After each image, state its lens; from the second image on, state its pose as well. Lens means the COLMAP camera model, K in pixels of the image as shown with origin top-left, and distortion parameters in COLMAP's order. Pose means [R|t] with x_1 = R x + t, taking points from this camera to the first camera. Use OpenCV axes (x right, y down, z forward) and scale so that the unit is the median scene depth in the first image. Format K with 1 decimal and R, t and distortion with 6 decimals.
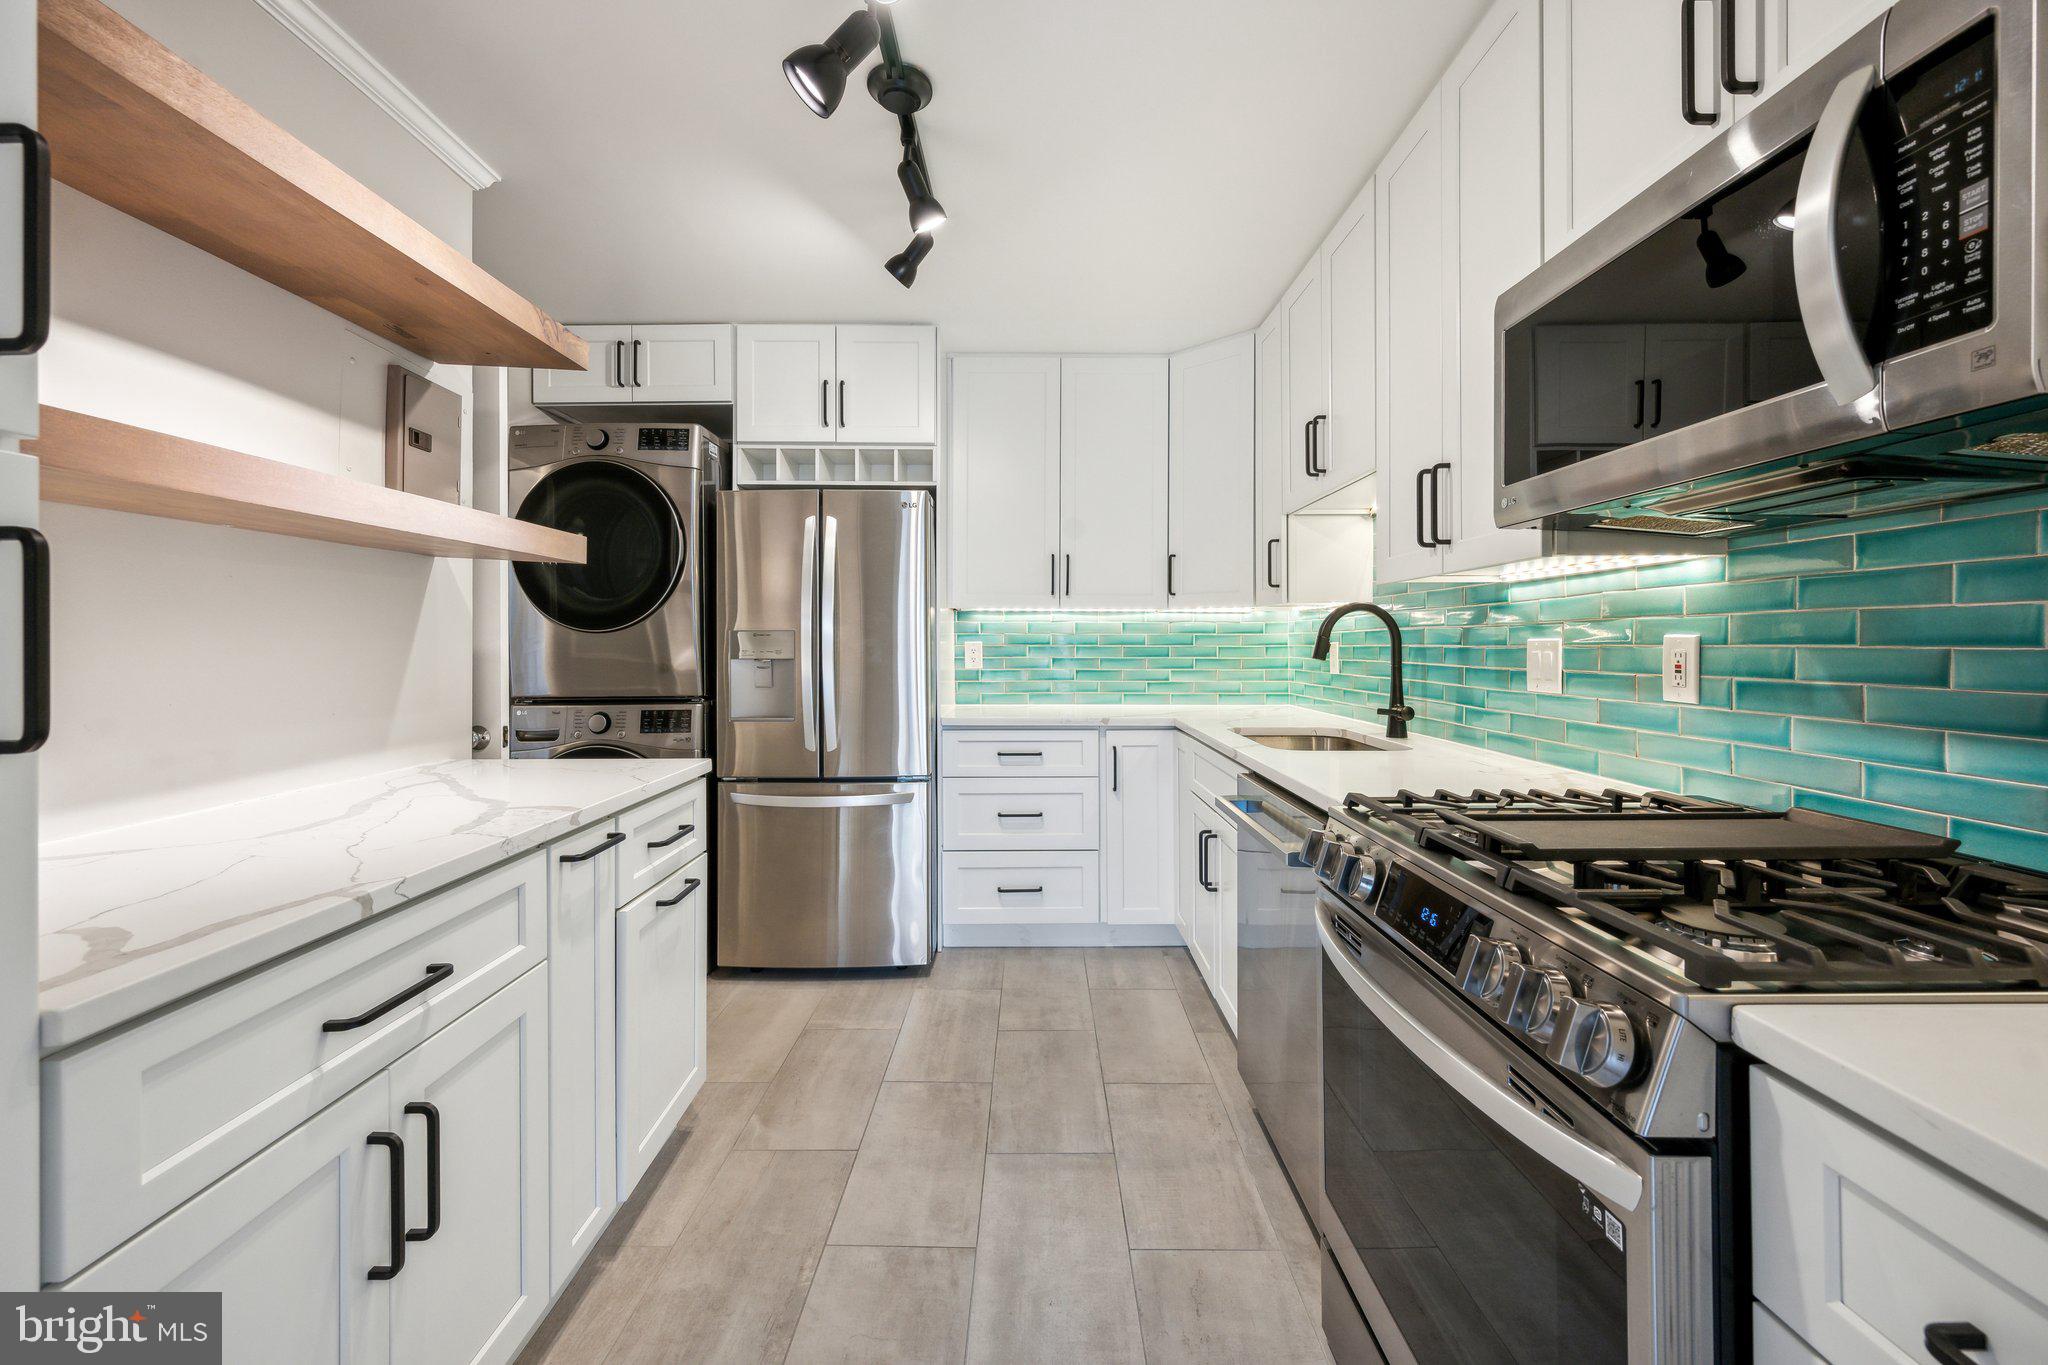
lens RADIAL K [[941.9, 0, 1010.9], [0, 941.9, 643.8], [0, 0, 1]] dist [0.000110, 0.000103]
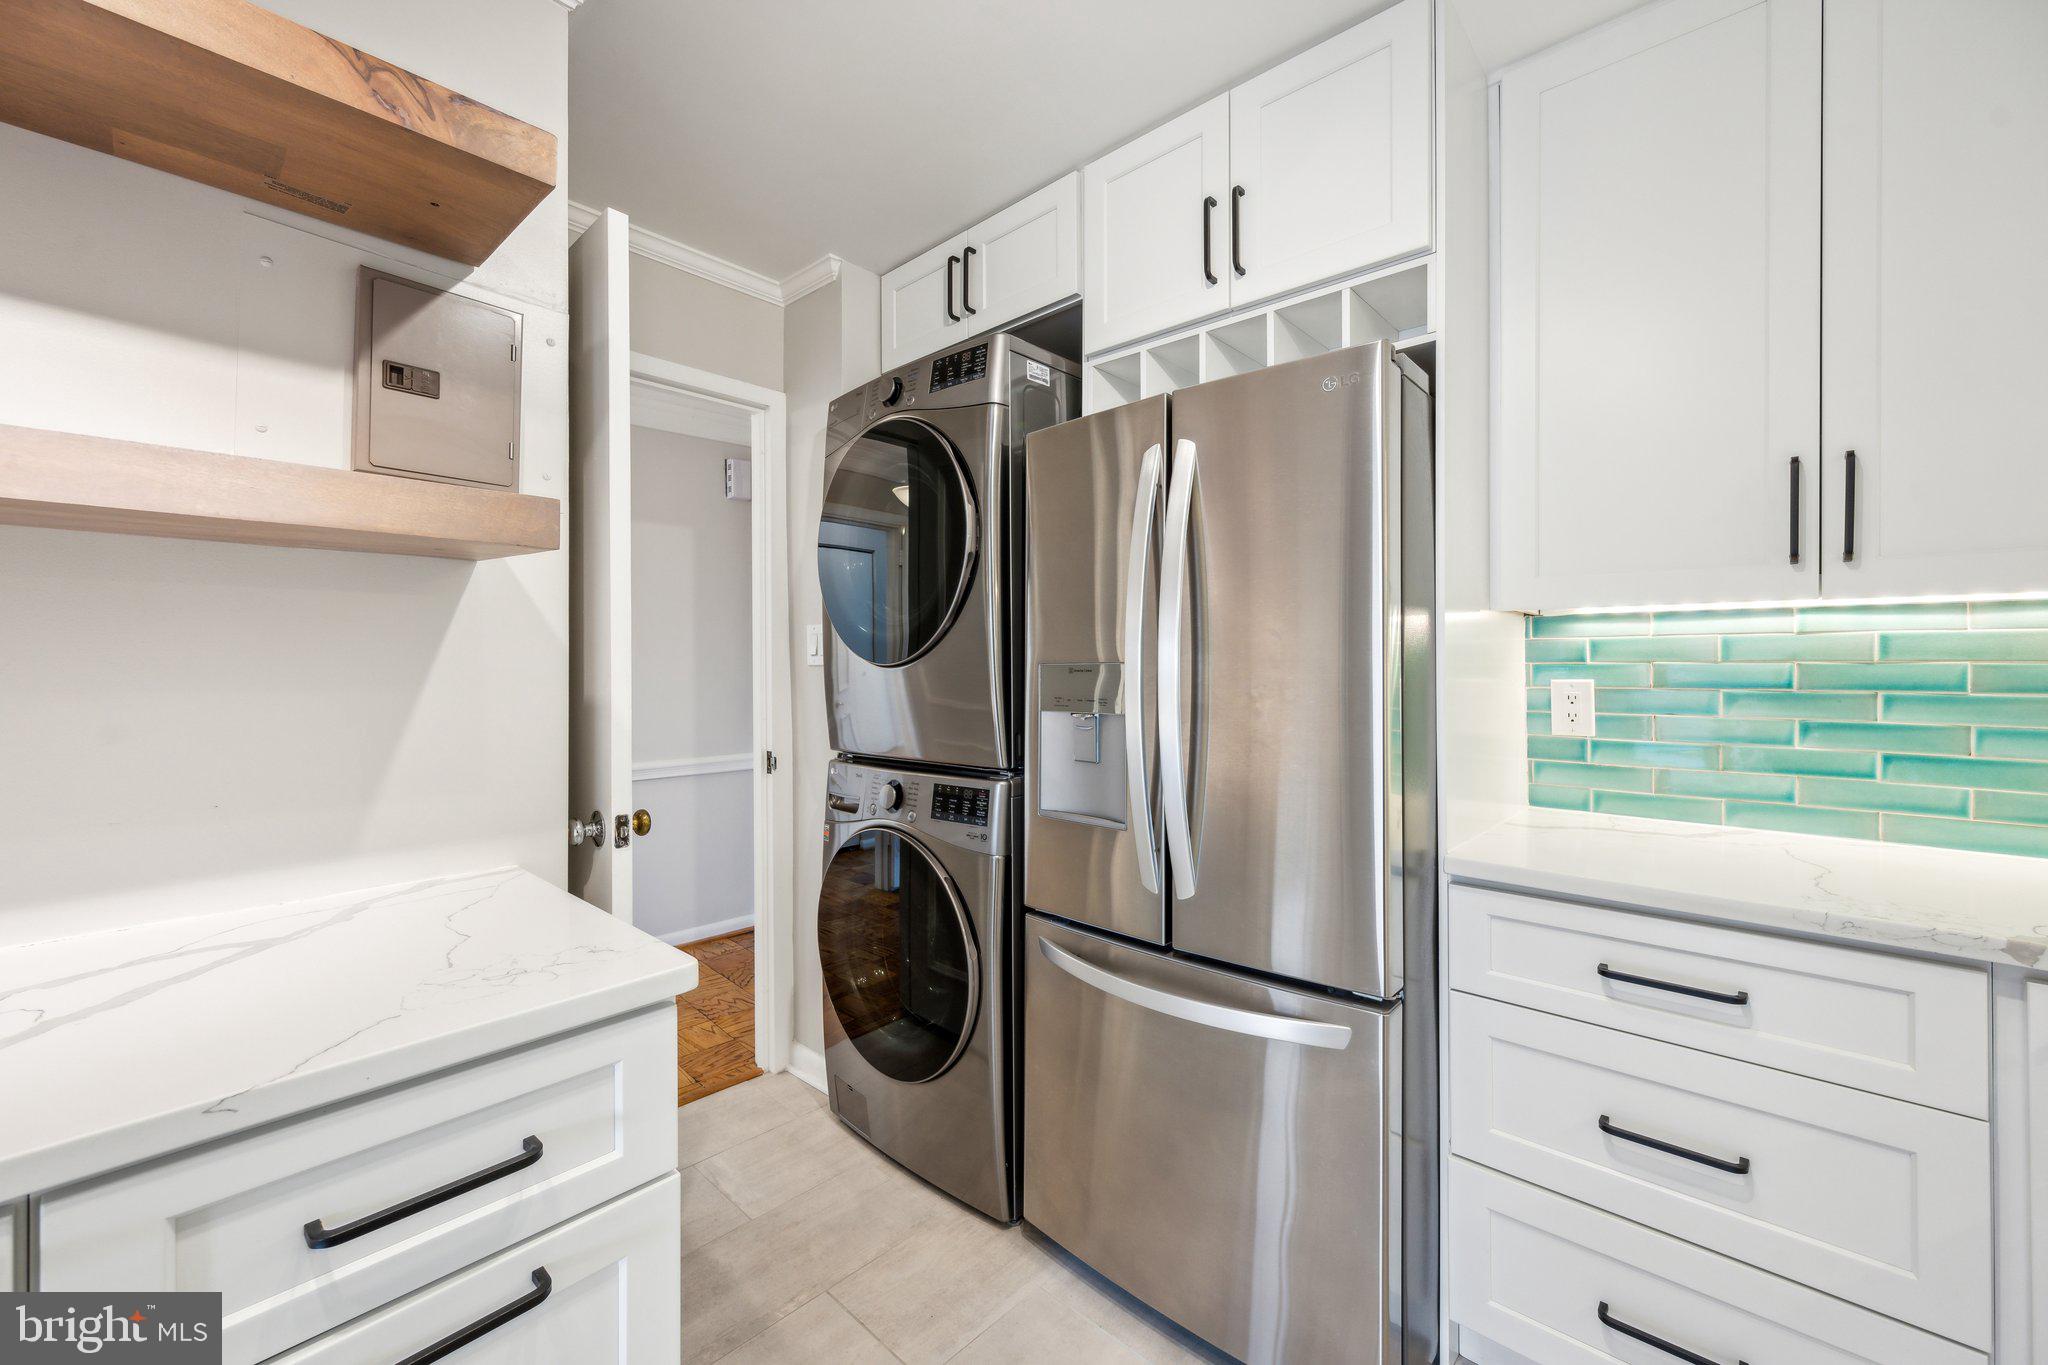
lens RADIAL K [[801.9, 0, 1021.7], [0, 801.9, 662.2], [0, 0, 1]] dist [-0.003750, -0.000282]
pose [[0.734219, -0.002114, -0.678909, 0.036111], [0.002290, 0.999997, -0.000637, -0.013249], [0.678909, -0.001087, 0.734222, 0.585589]]
